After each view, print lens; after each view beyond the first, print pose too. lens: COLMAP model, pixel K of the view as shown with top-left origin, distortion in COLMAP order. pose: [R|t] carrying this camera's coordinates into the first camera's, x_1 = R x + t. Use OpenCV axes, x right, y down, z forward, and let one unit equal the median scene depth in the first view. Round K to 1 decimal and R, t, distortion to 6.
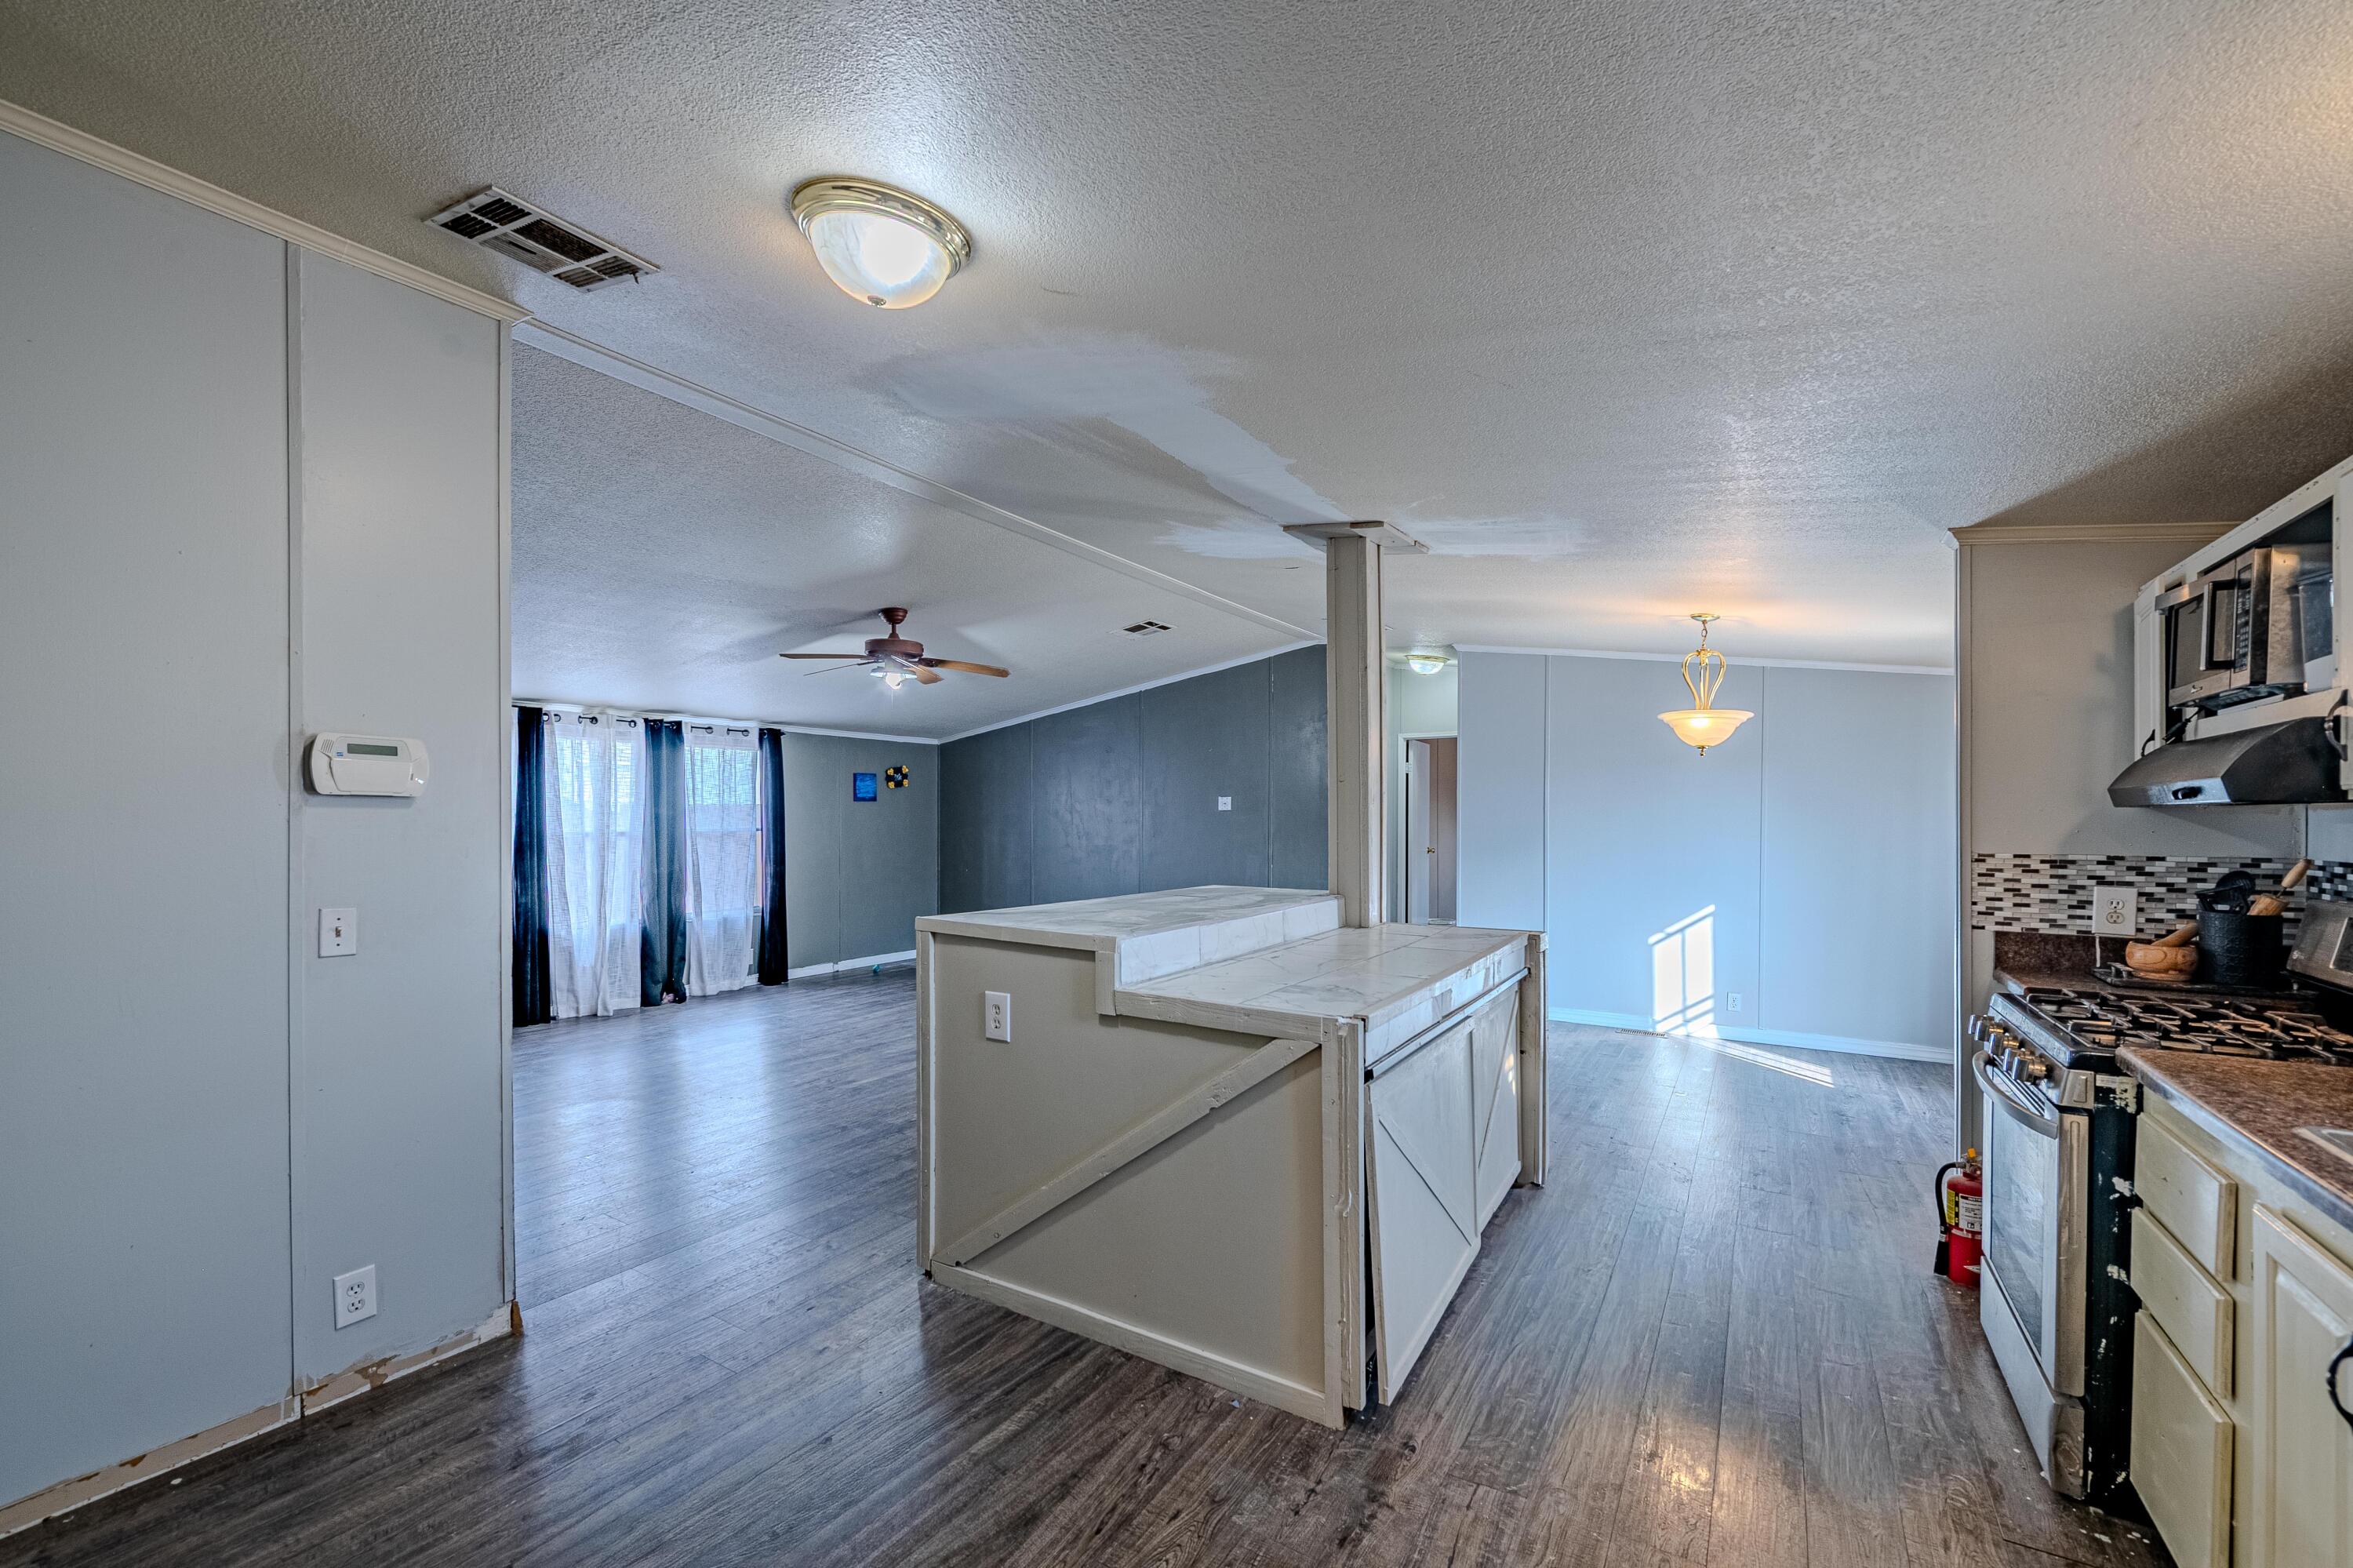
lens RADIAL K [[935.4, 0, 1150.0], [0, 935.4, 828.8], [0, 0, 1]] dist [-0.004716, -0.000596]
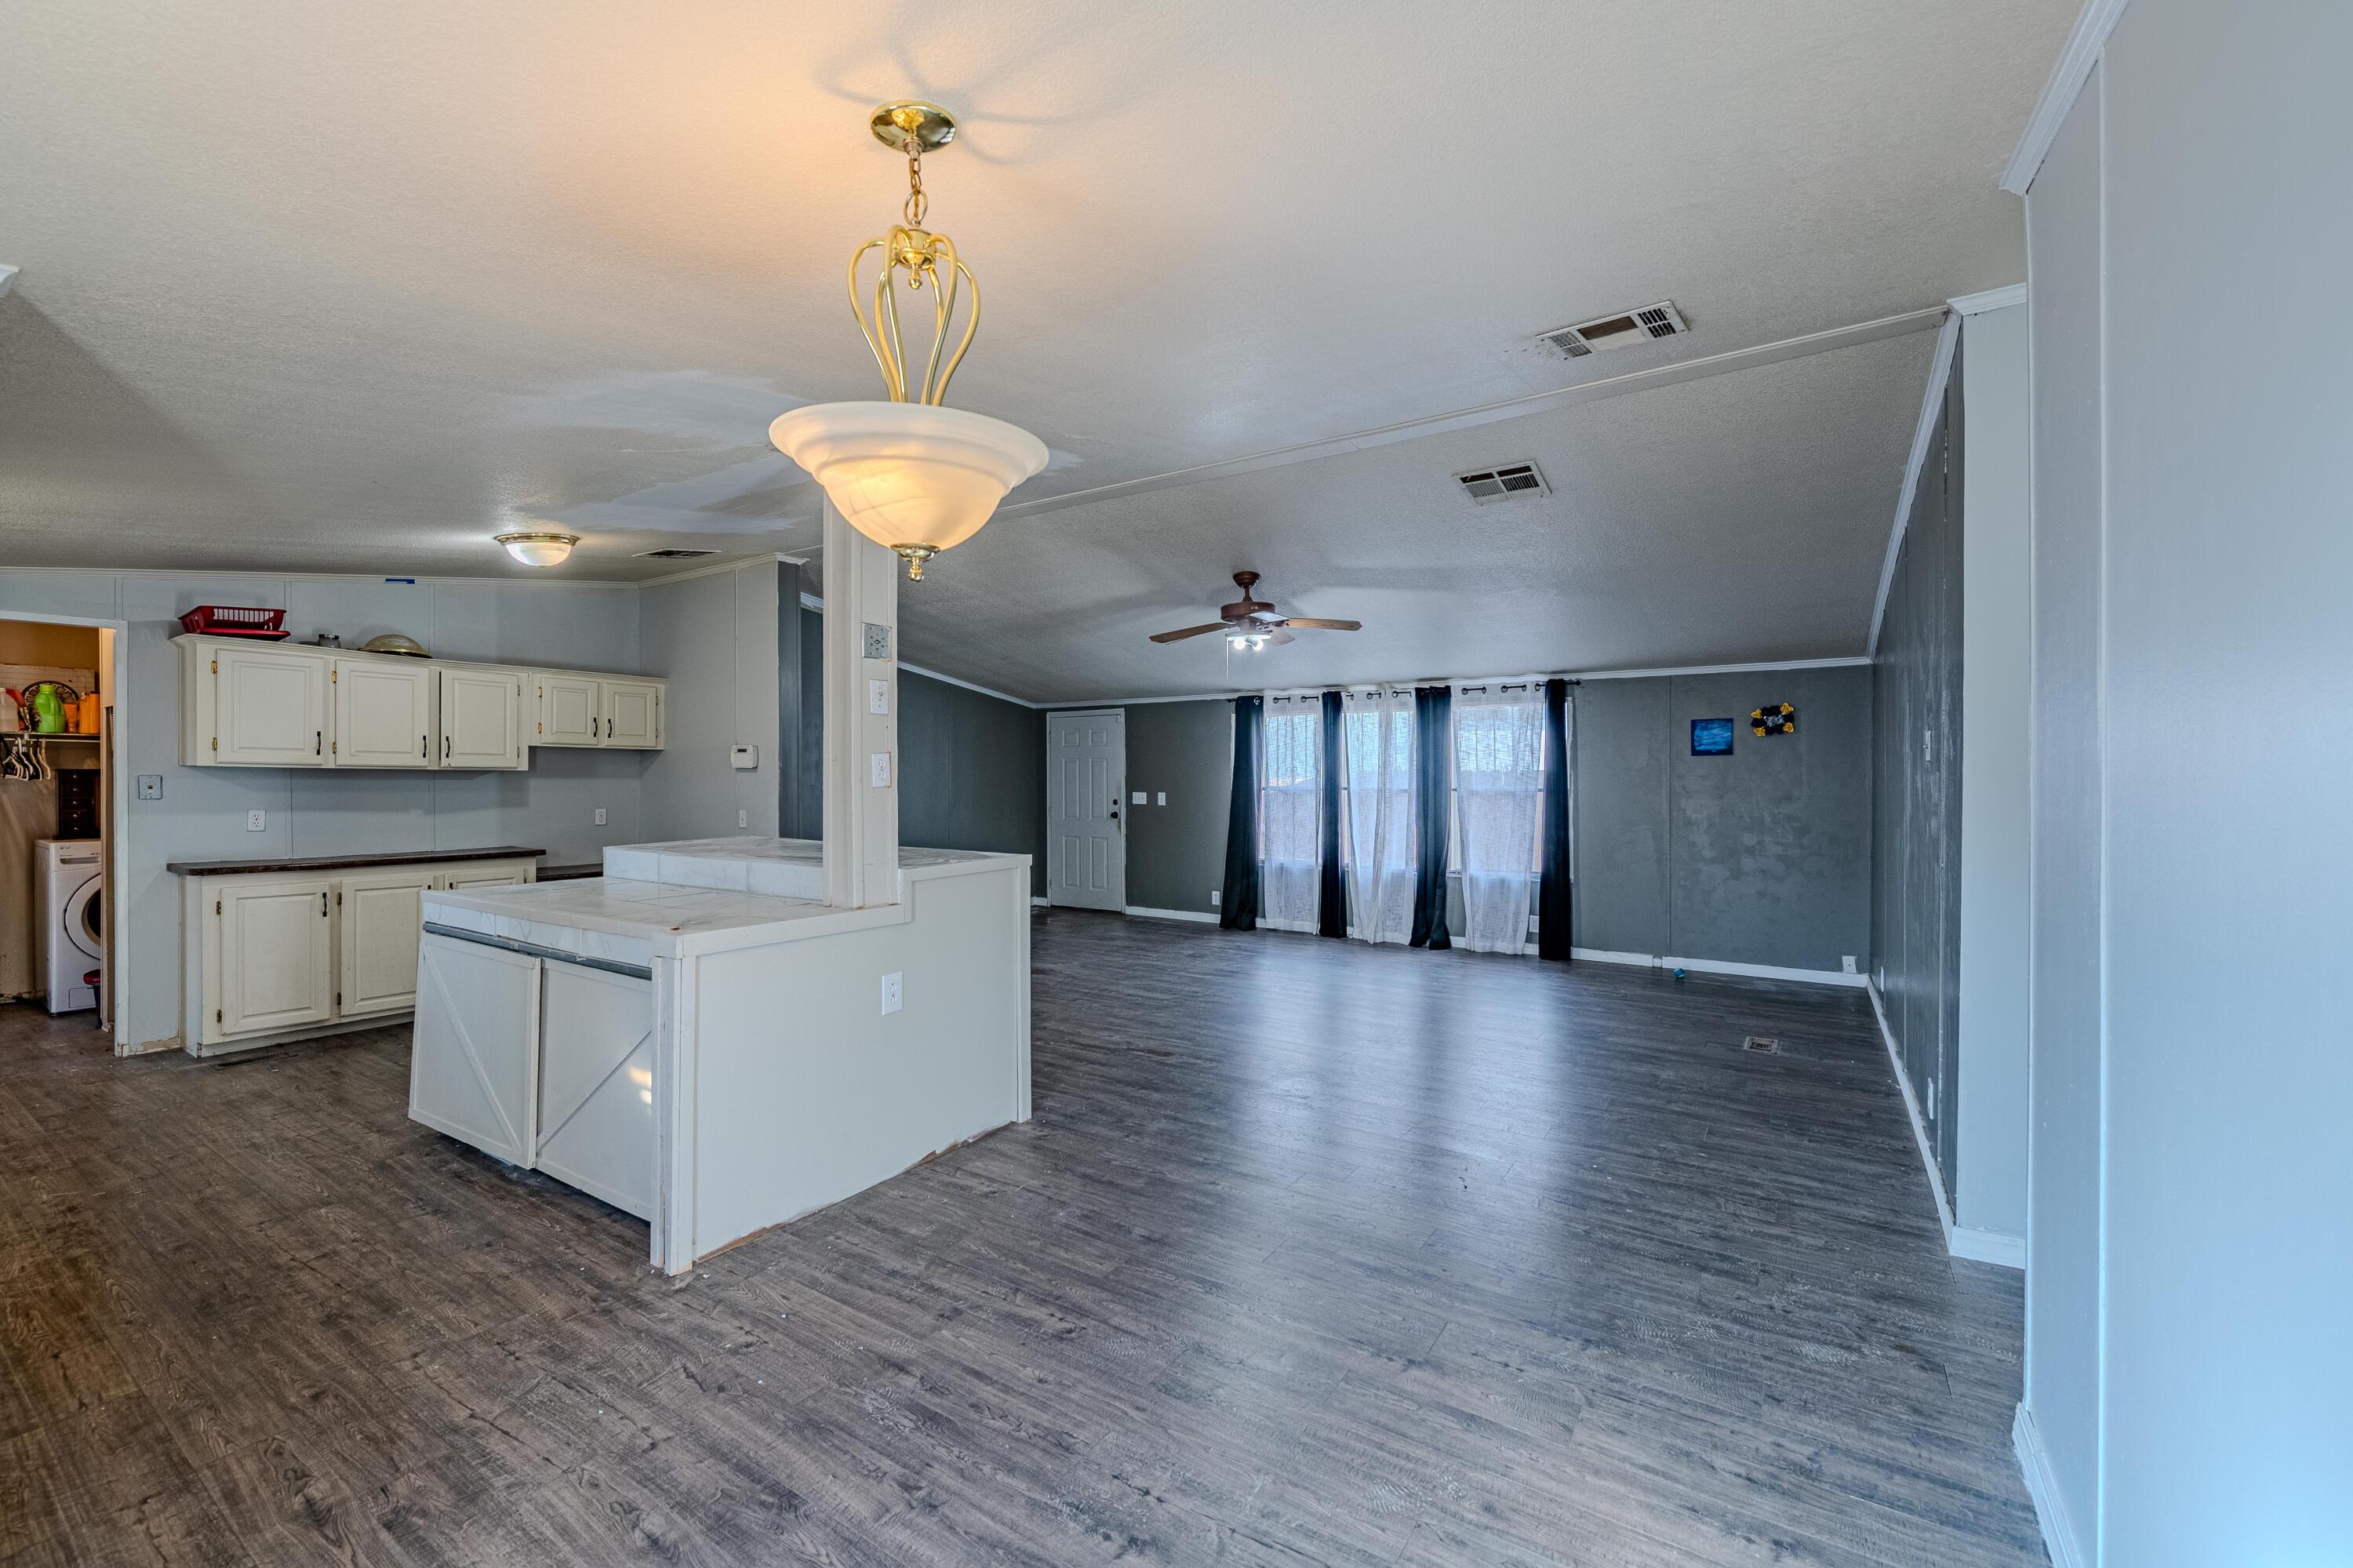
lens RADIAL K [[935.4, 0, 1177.1], [0, 935.4, 782.6], [0, 0, 1]] dist [-0.004716, -0.000596]
pose [[-0.008102, 0.007995, -0.999935, 0.589141], [-0.013191, 0.999880, 0.008102, -0.010095], [0.999880, 0.013256, -0.007996, 0.731195]]
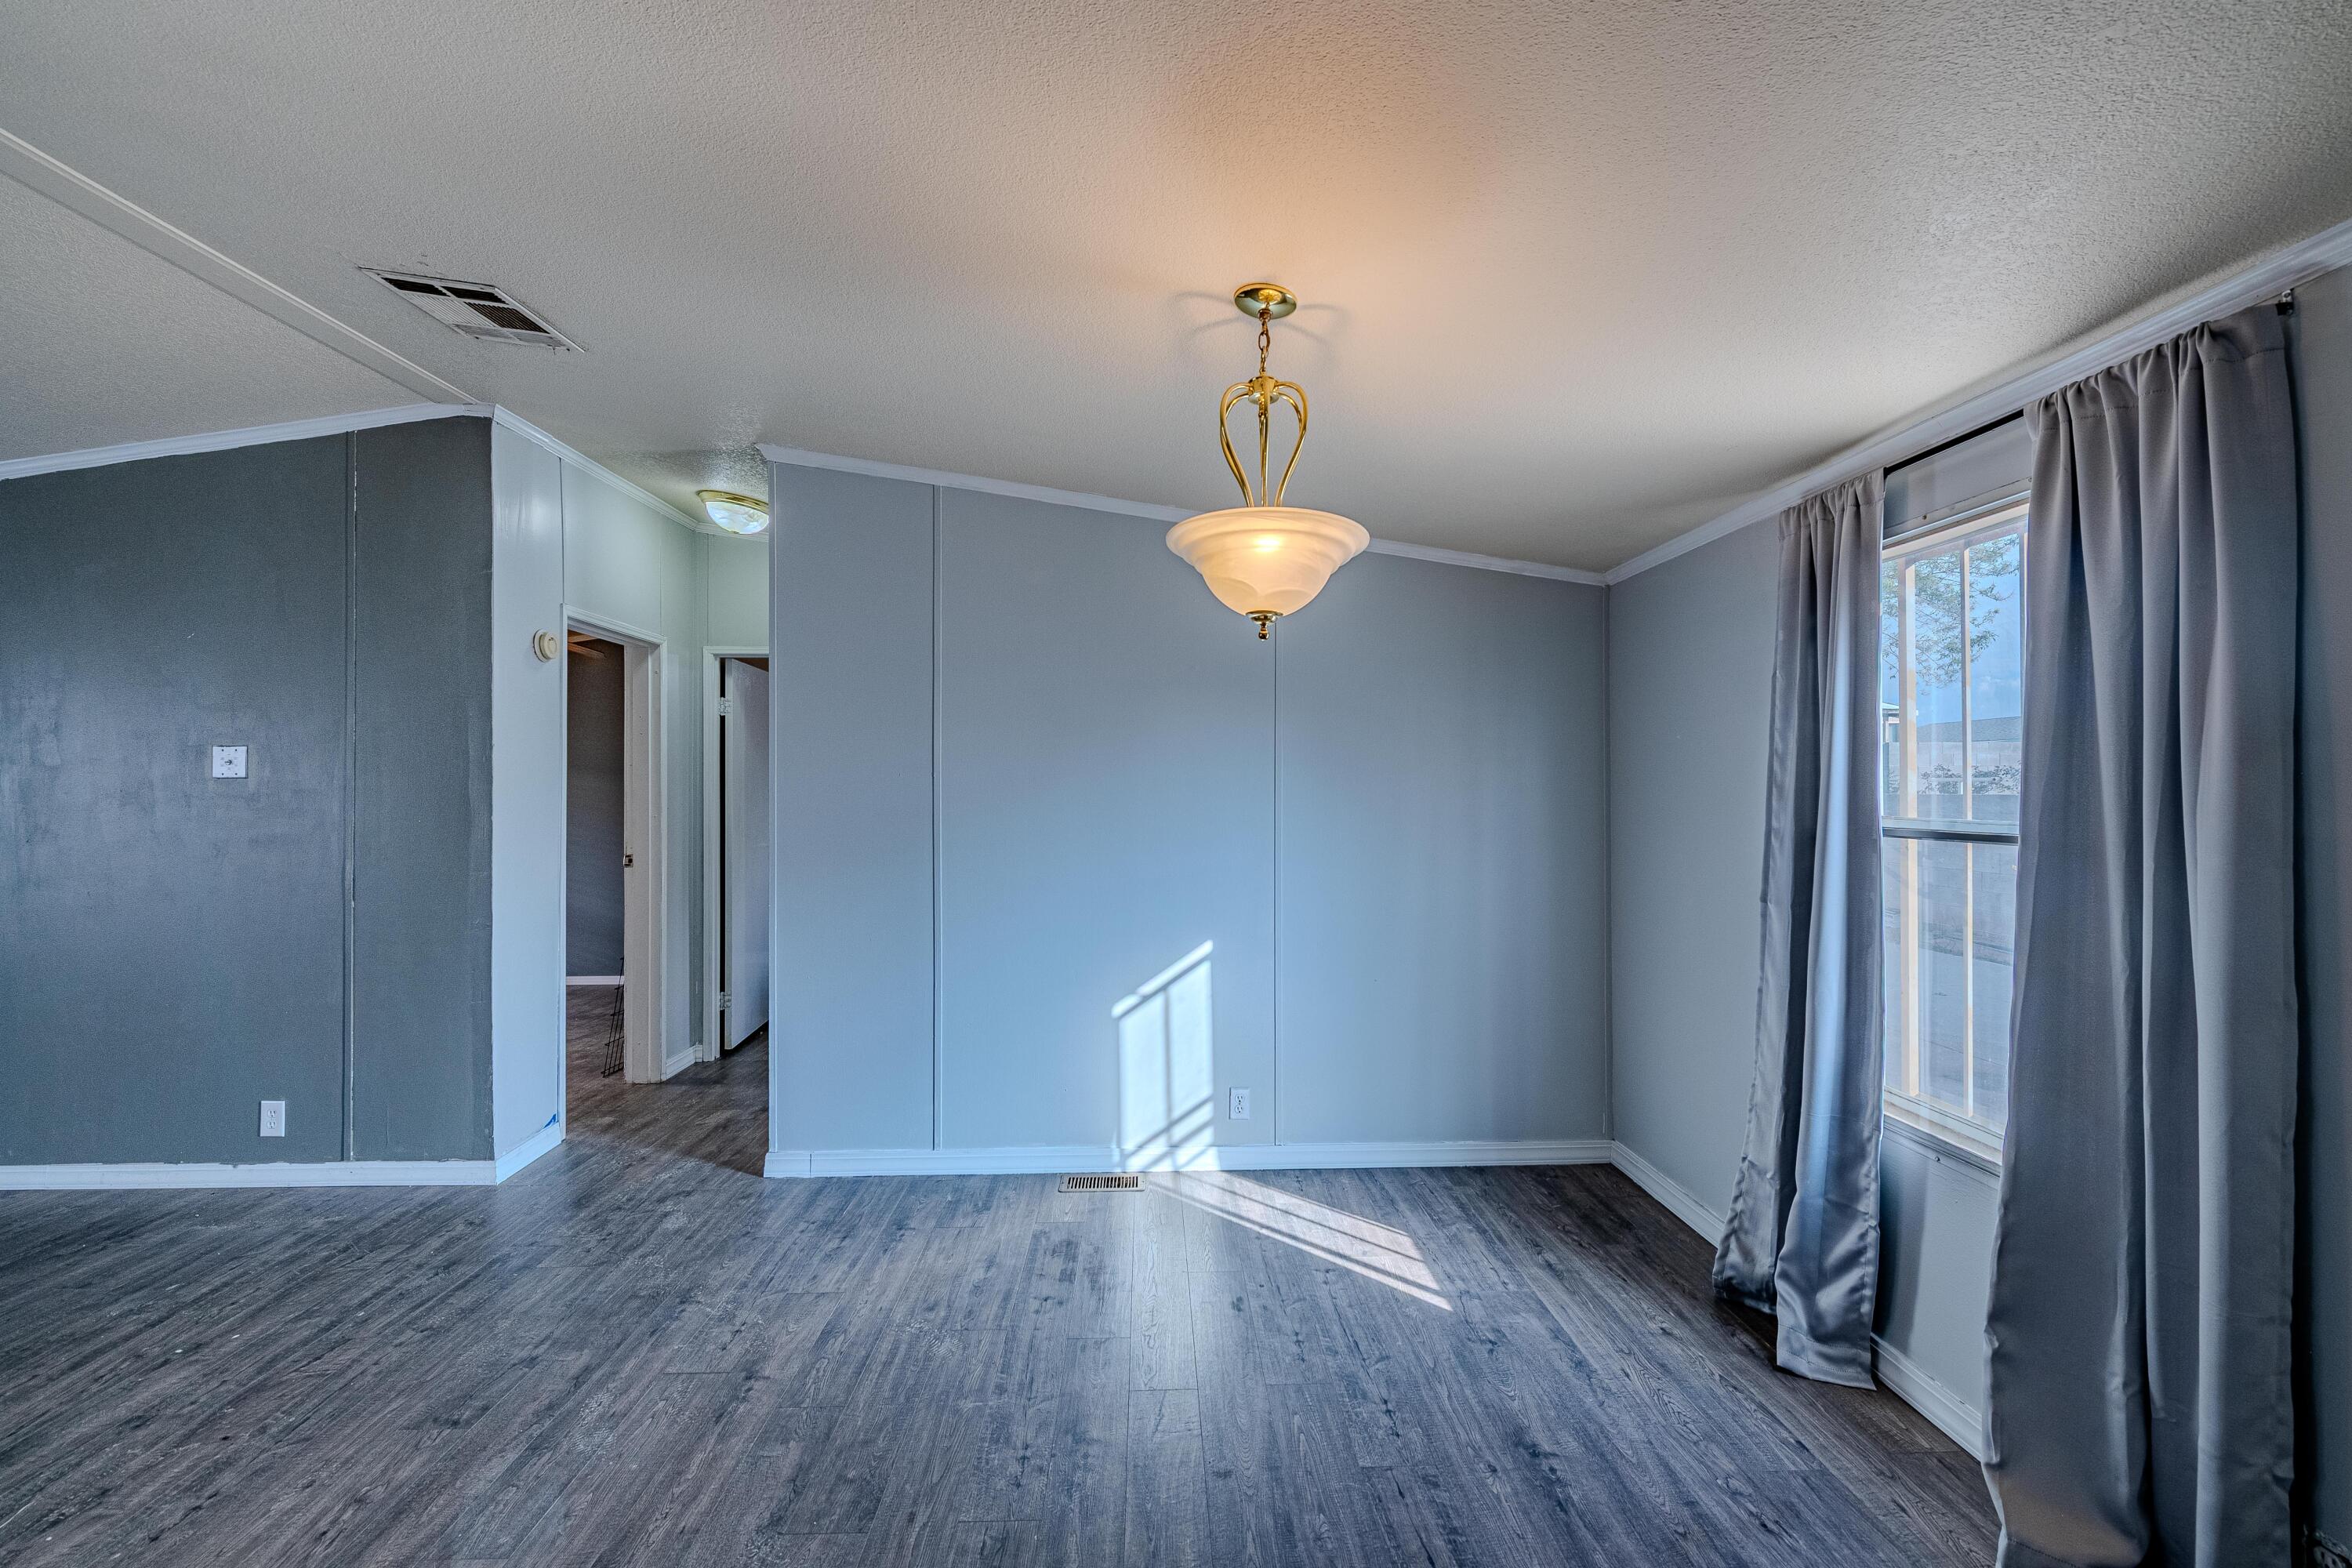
lens RADIAL K [[935.0, 0, 1162.2], [0, 935.0, 800.6], [0, 0, 1]] dist [-0.004716, -0.000596]
pose [[0.830387, -0.004834, 0.557167, 0.228713], [0.008745, 0.999952, -0.004358, -0.004056], [-0.557119, 0.008491, 0.830389, 0.480287]]
